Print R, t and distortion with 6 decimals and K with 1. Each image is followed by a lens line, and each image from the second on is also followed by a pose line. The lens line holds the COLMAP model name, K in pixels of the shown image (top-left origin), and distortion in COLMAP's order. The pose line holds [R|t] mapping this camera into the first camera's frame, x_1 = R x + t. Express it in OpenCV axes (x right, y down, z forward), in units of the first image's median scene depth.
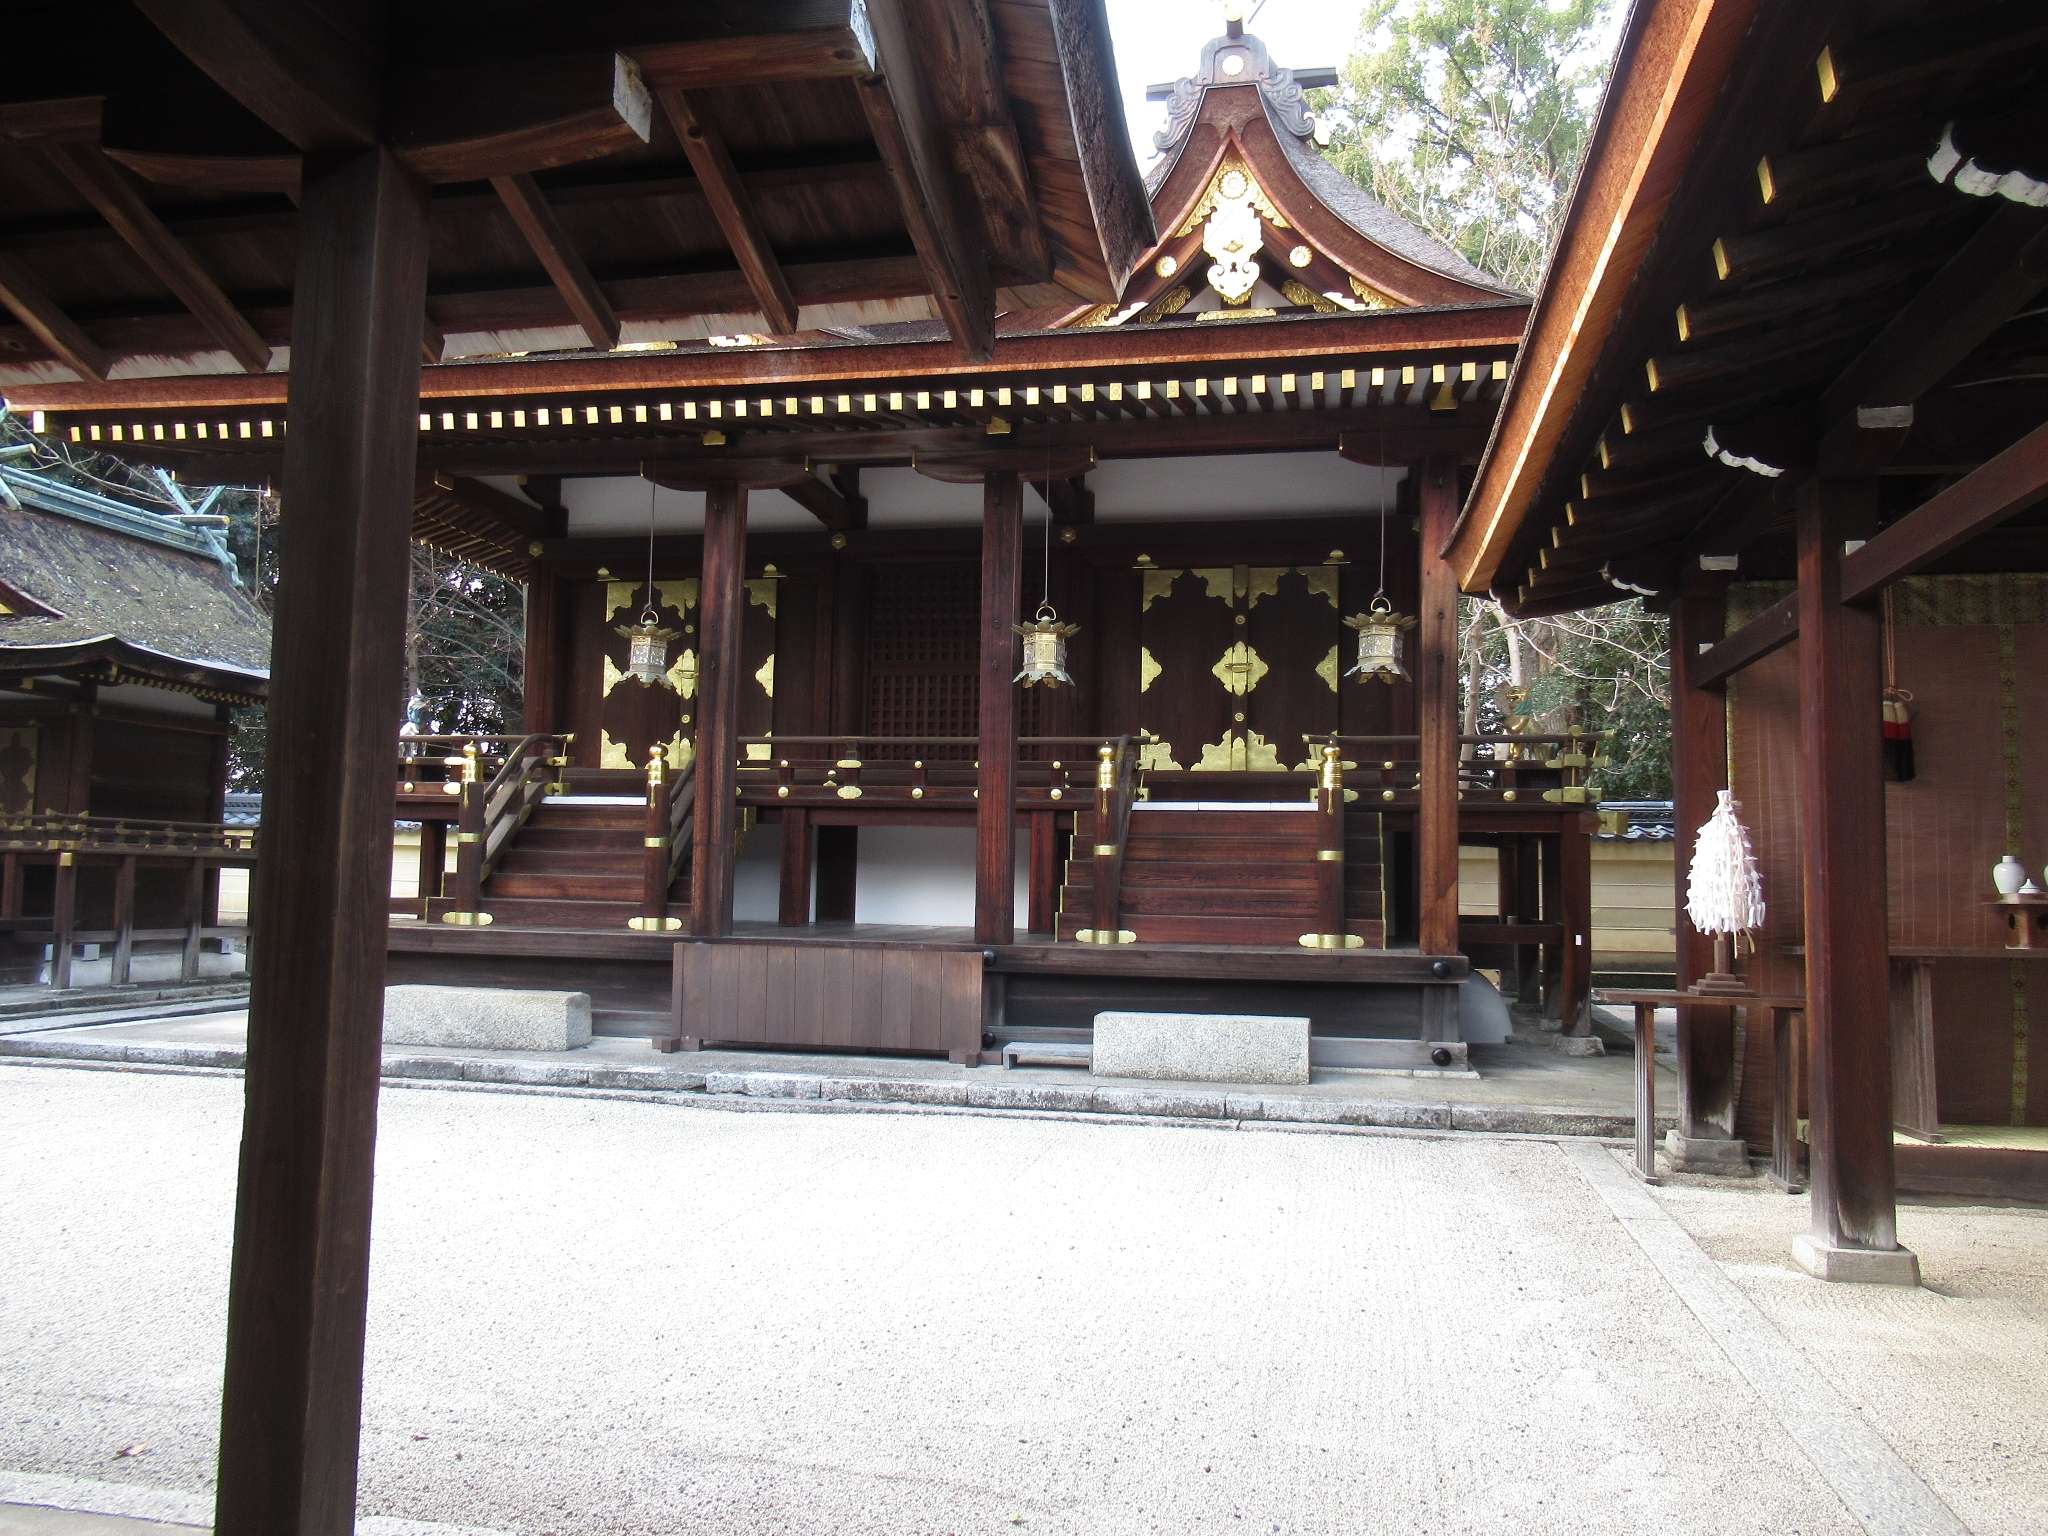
lens RADIAL K [[1529.9, 0, 1023.2], [0, 1529.9, 750.7], [0, 0, 1]] dist [0.008376, -0.015160]
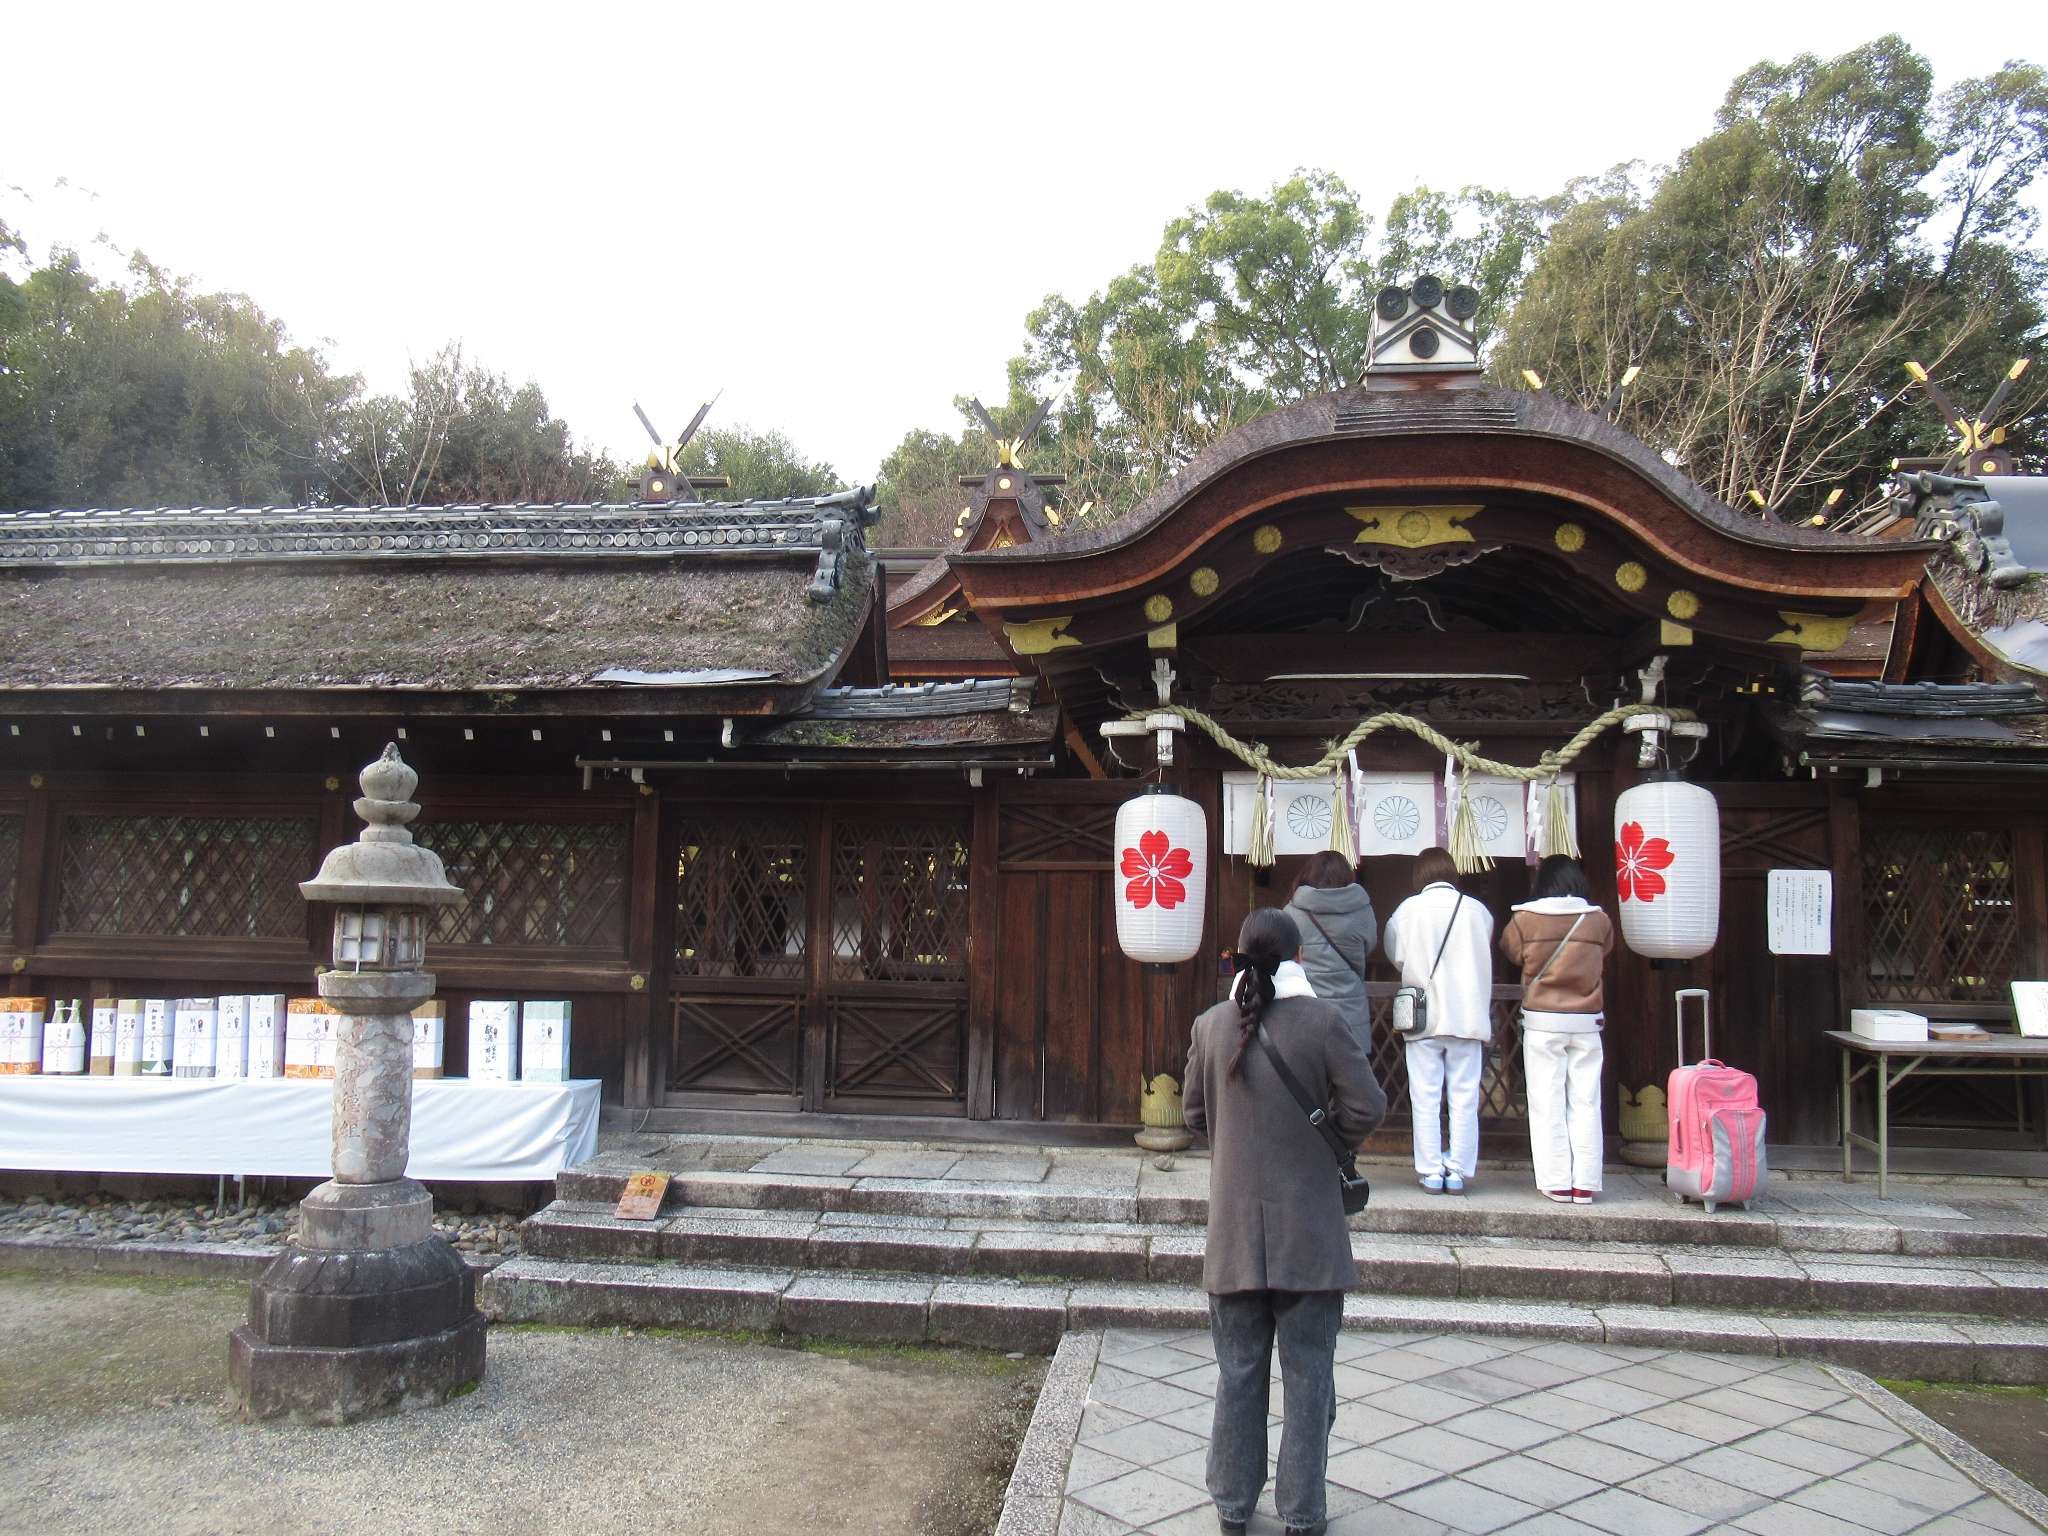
lens RADIAL K [[1529.9, 0, 1023.1], [0, 1529.9, 769.4], [0, 0, 1]] dist [0.008376, -0.015160]
pose [[0.995690, 0.010187, 0.092183, -0.007360], [-0.007732, 0.999607, -0.026945, -0.055803], [-0.092421, 0.026116, 0.995377, -0.827827]]
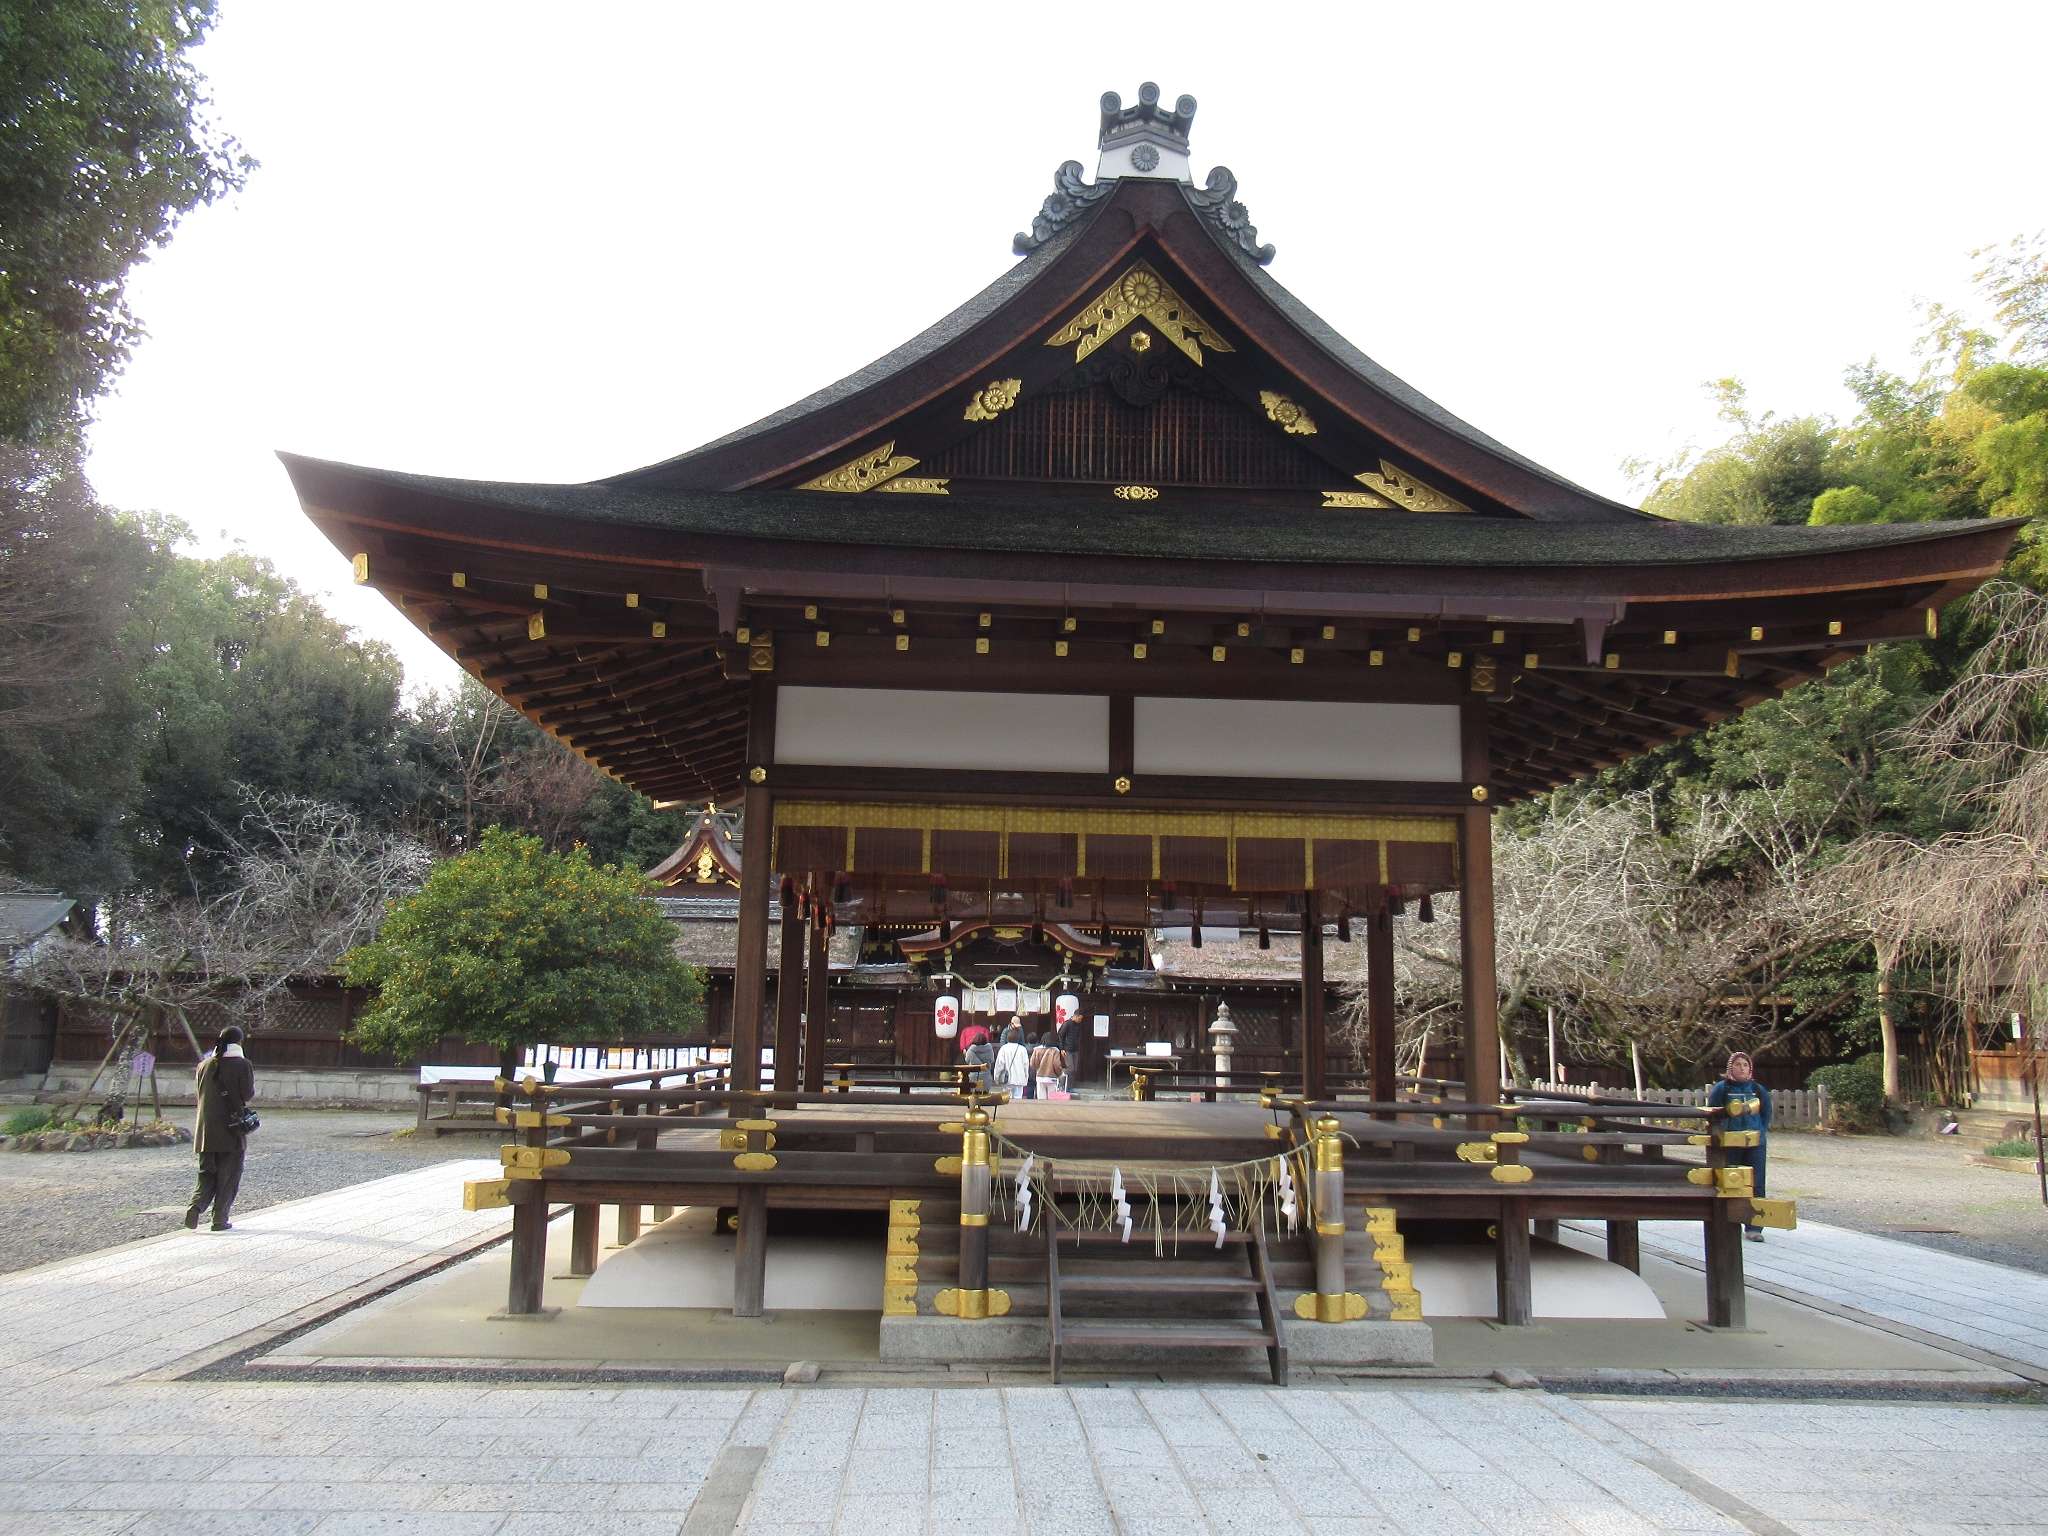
lens RADIAL K [[1529.9, 0, 1020.9], [0, 1529.9, 776.7], [0, 0, 1]] dist [0.008376, -0.015160]
pose [[0.965960, 0.043974, 0.254928, -0.527592], [-0.023456, 0.996276, -0.082974, -0.252463], [-0.257628, 0.074170, 0.963393, -3.105347]]
